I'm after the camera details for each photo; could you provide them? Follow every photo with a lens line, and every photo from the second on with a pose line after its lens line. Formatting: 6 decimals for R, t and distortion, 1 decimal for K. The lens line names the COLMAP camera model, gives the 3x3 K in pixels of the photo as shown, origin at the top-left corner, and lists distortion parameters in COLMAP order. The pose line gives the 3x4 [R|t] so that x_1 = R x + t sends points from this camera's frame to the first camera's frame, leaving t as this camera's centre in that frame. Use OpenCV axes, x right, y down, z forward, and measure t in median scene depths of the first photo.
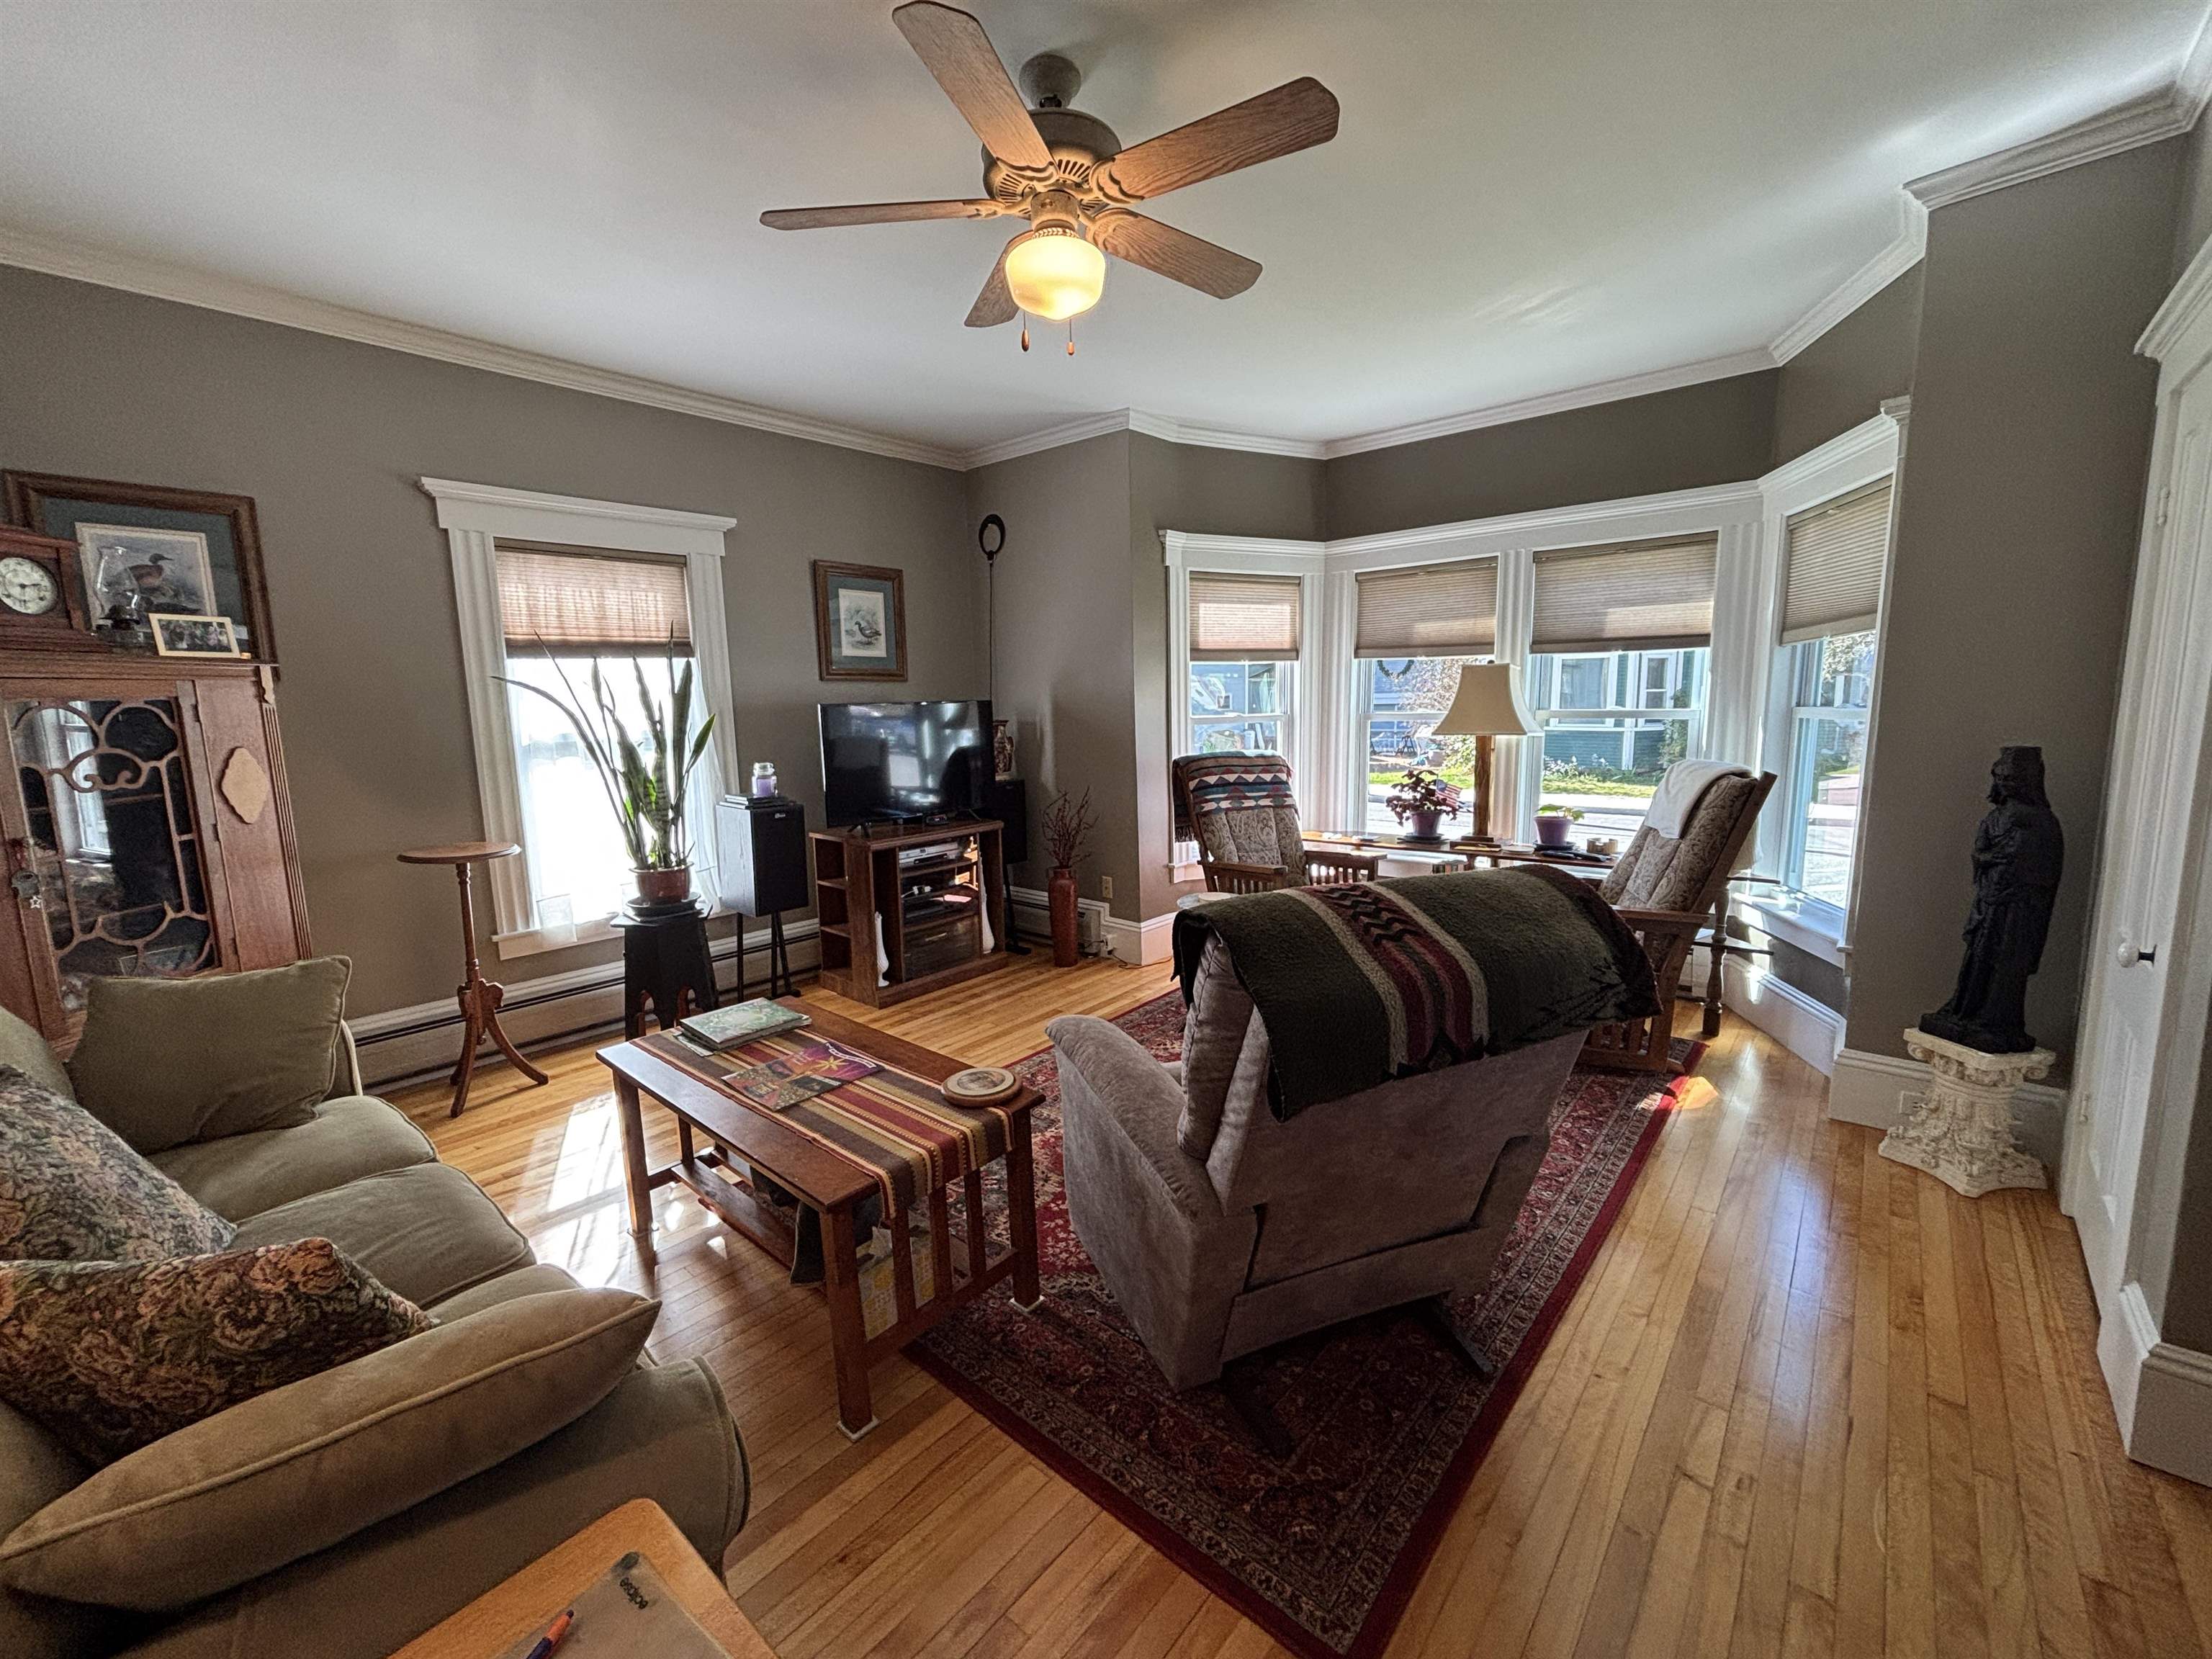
lens RADIAL K [[898.7, 0, 1095.9], [0, 898.7, 816.1], [0, 0, 1]] dist [-0.002232, -0.000100]
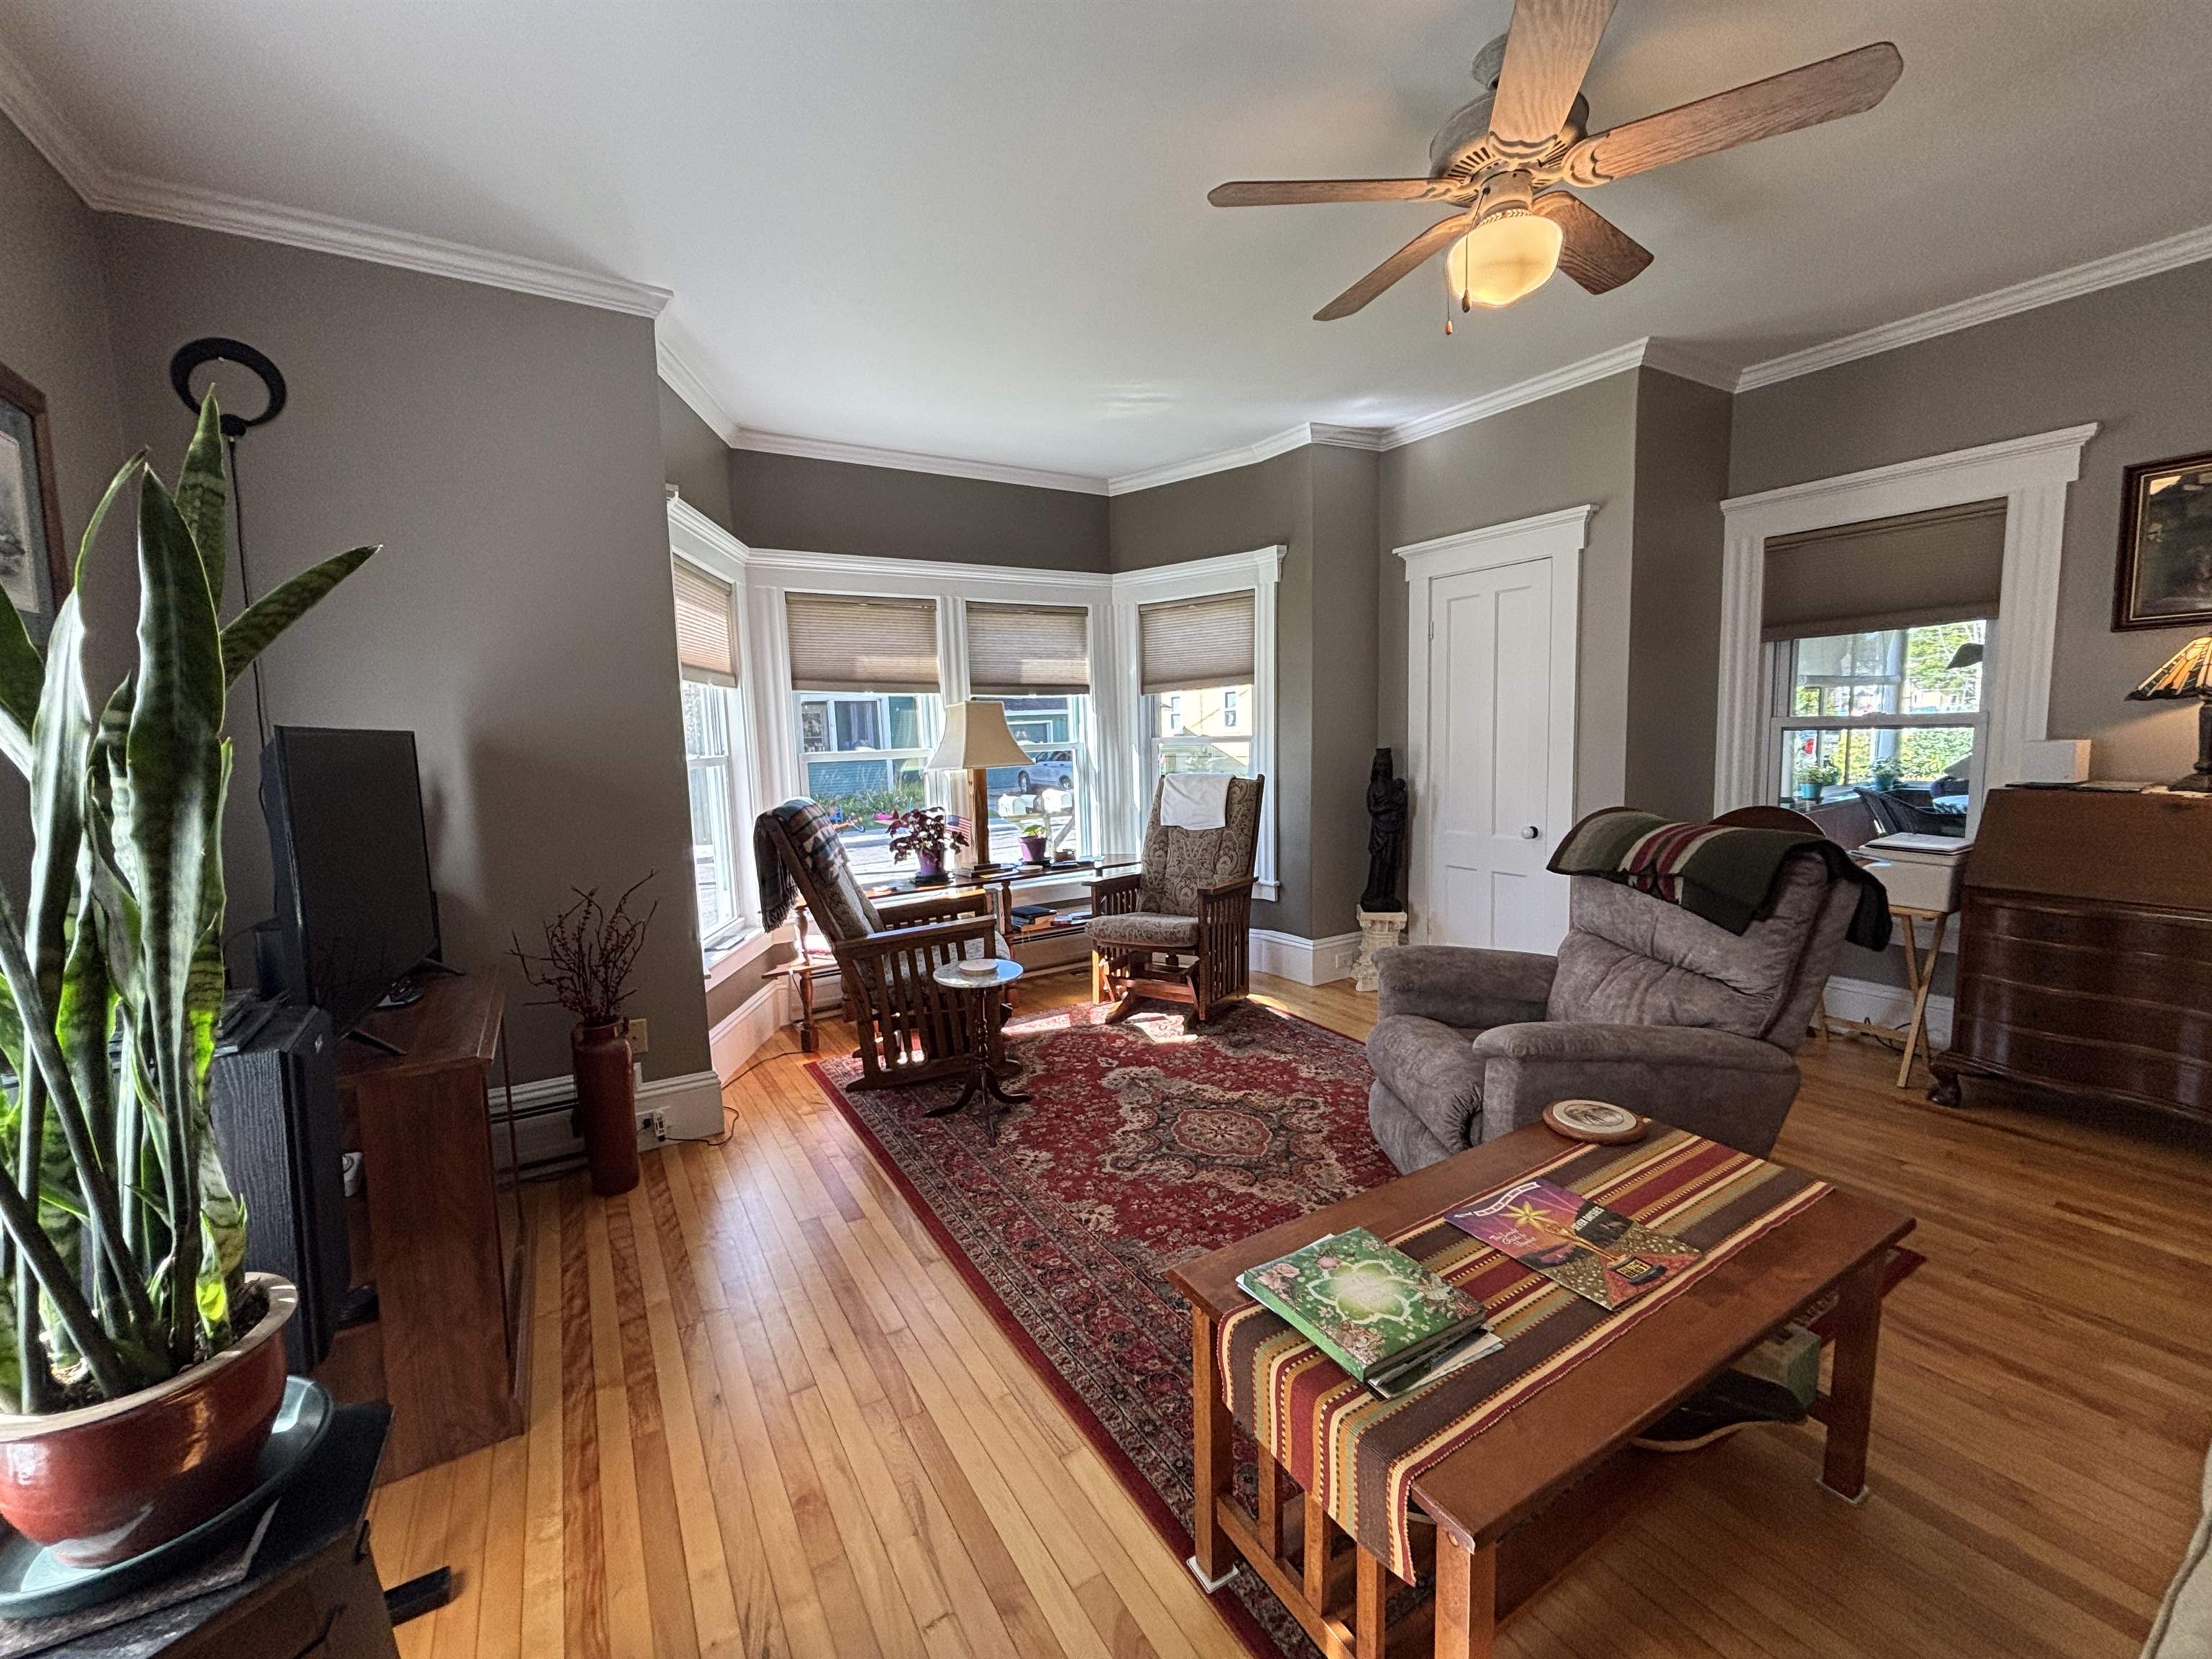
lens RADIAL K [[898.7, 0, 1099.7], [0, 898.7, 827.0], [0, 0, 1]] dist [-0.002232, -0.000100]
pose [[0.297949, -0.086441, 0.950660, -0.573813], [0.148625, 0.987947, 0.043251, -0.051089], [-0.942941, 0.128405, 0.307205, 0.603073]]
